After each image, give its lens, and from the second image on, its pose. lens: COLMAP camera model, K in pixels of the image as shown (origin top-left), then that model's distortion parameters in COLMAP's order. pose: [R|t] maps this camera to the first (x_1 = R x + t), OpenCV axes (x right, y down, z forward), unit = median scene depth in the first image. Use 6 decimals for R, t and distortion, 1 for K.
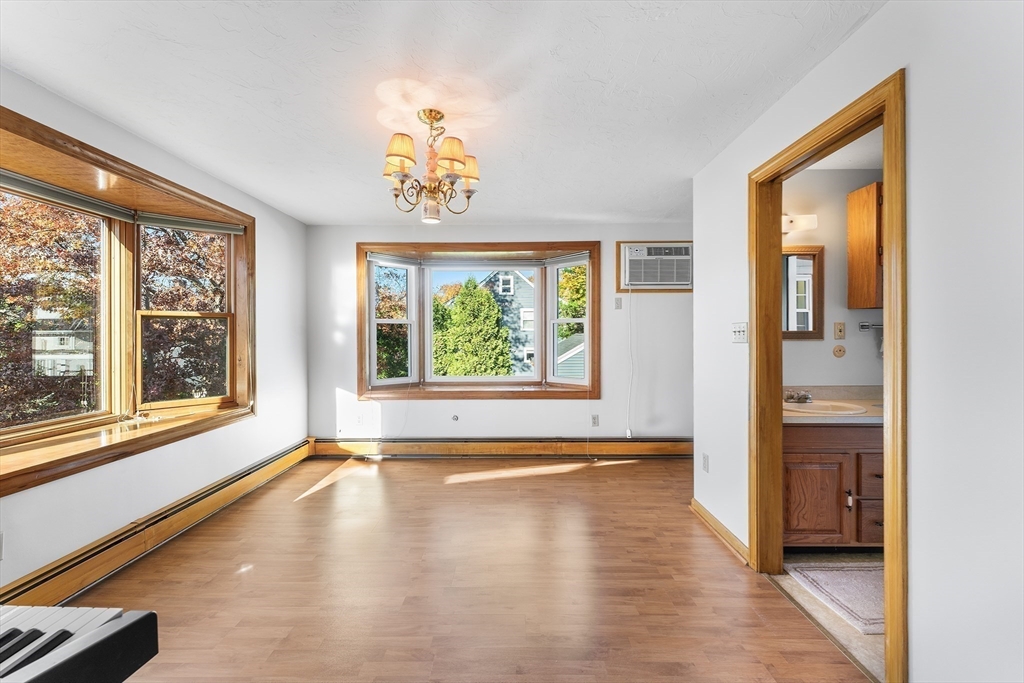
lens RADIAL K [[418.1, 0, 512.8], [0, 418.1, 337.7], [0, 0, 1]] dist [0.001796, -0.000381]
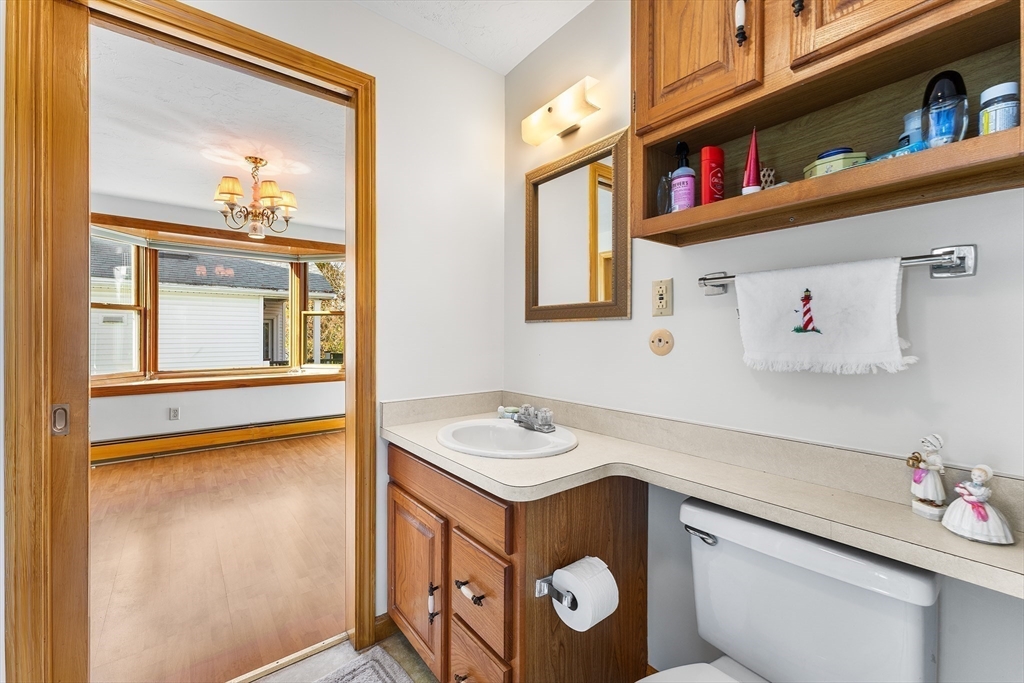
lens RADIAL K [[418.1, 0, 515.5], [0, 418.1, 337.3], [0, 0, 1]] dist [0.001796, -0.000381]
pose [[0.628287, 0.010604, -0.777909, 1.041678], [-0.007738, 0.999943, 0.007382, 0.025034], [0.777943, 0.001382, 0.628333, 0.589110]]
